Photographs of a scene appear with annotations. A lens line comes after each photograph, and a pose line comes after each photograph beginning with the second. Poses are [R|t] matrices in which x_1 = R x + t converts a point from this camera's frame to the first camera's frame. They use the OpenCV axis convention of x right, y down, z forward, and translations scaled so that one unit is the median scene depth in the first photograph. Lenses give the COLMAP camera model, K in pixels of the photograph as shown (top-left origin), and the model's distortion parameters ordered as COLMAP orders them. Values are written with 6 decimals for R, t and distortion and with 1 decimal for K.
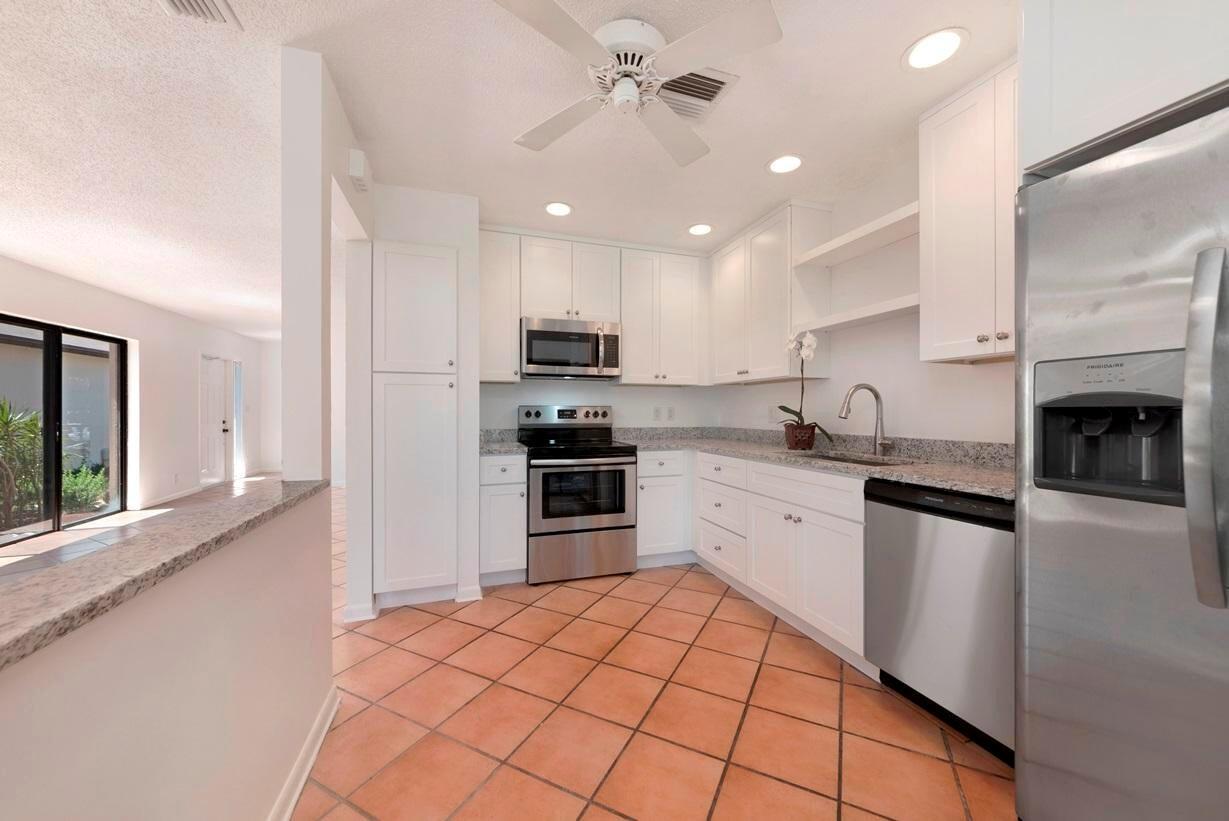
lens RADIAL K [[449.1, 0, 617.6], [0, 449.1, 408.3], [0, 0, 1]] dist [-0.001938, -0.000270]
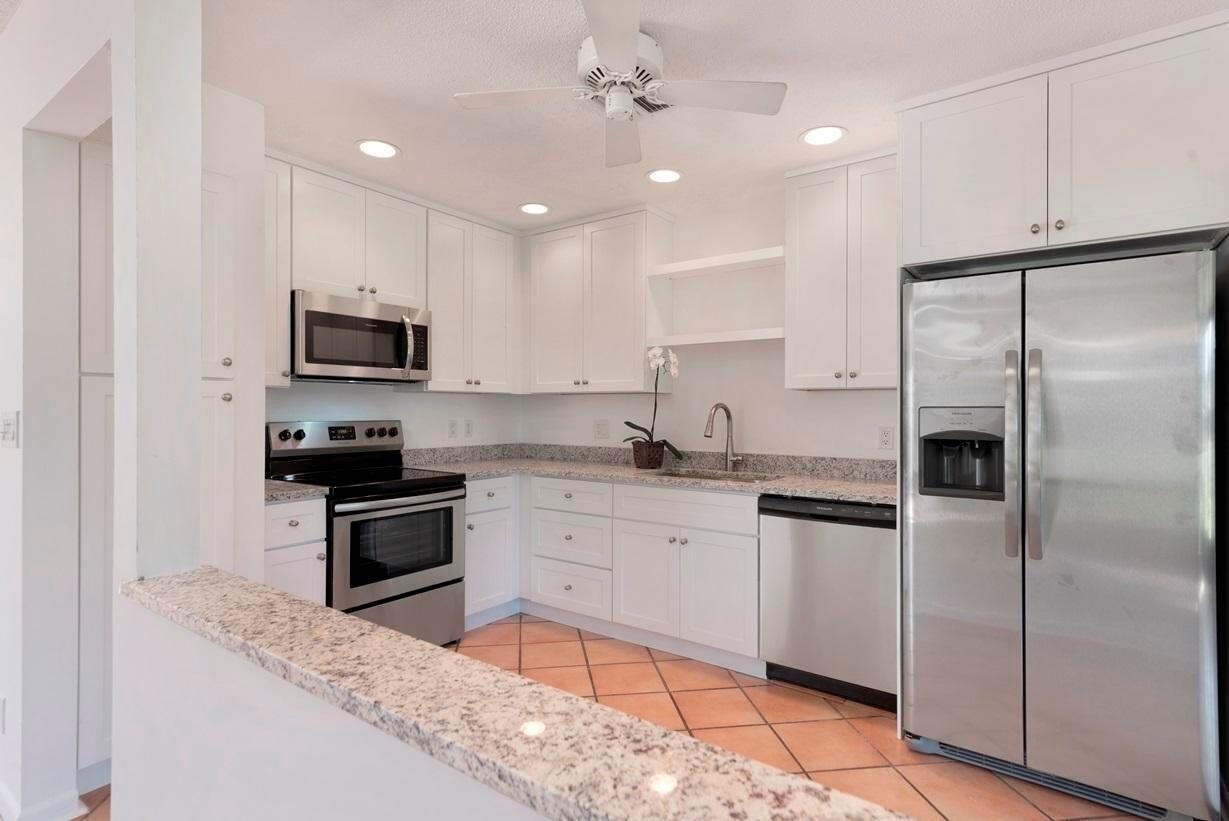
lens RADIAL K [[609.7, 0, 625.4], [0, 609.7, 405.1], [0, 0, 1]] dist [0.010134, 0.001016]
pose [[0.813840, 0.005553, 0.581063, -0.421881], [-0.006064, 0.999981, -0.001063, -0.044019], [-0.581058, -0.002658, 0.813858, -0.019332]]
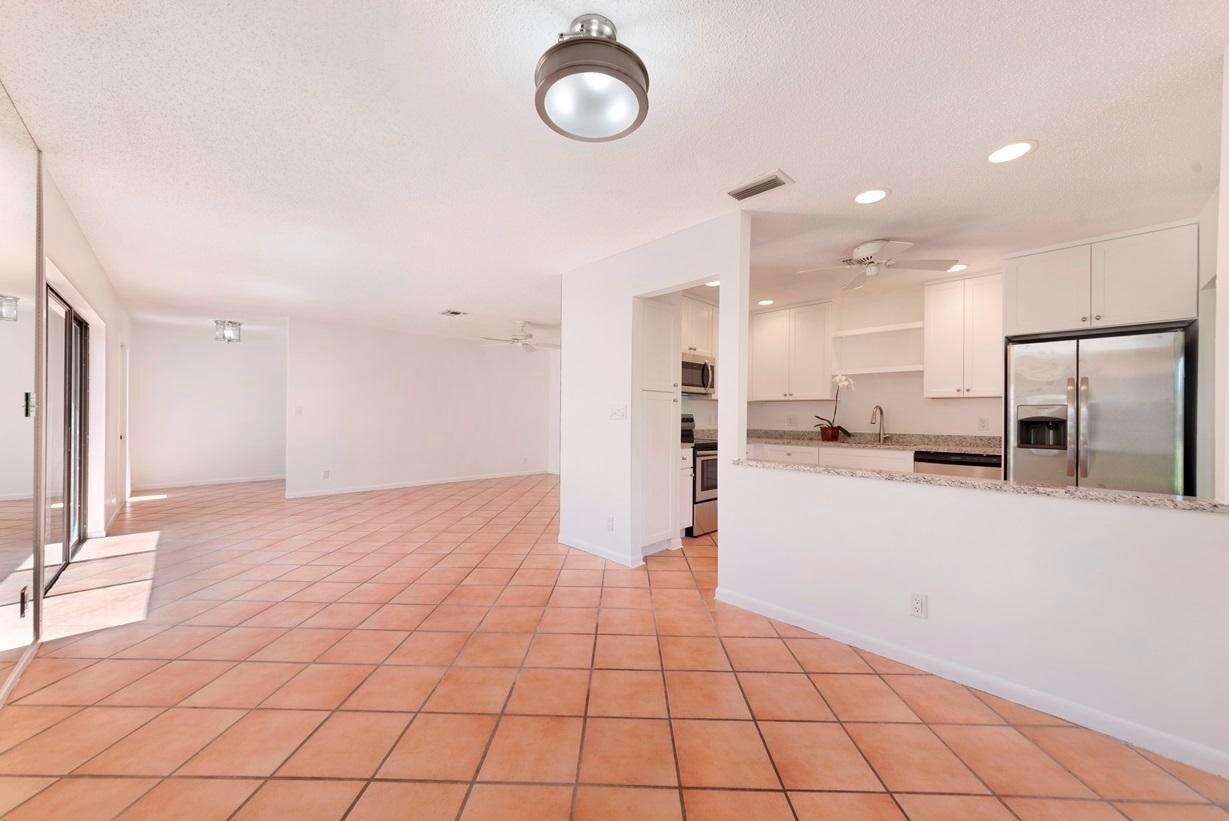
lens RADIAL K [[454.7, 0, 617.2], [0, 454.7, 410.1], [0, 0, 1]] dist [0.006808, -0.000171]
pose [[0.908479, 0.013343, 0.417718, -1.184340], [-0.012001, 0.999911, -0.005839, -0.009951], [-0.417759, 0.000292, 0.908558, -0.276294]]
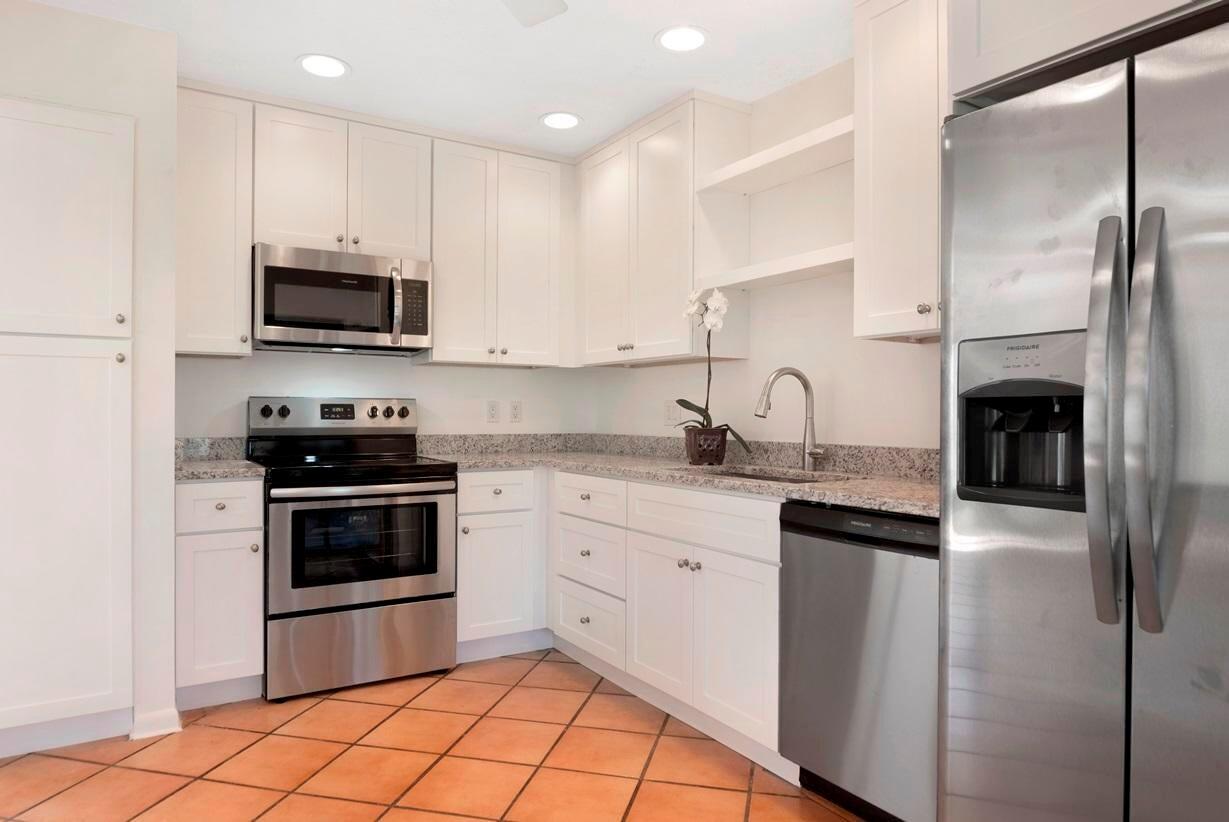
lens RADIAL K [[755.3, 0, 617.3], [0, 755.3, 410.2], [0, 0, 1]] dist [-0.007538, -0.010867]
pose [[0.971379, 0.003406, 0.237511, 0.012377], [-0.004551, 0.999981, 0.004272, 0.006992], [-0.237491, -0.005231, 0.971376, -0.066844]]
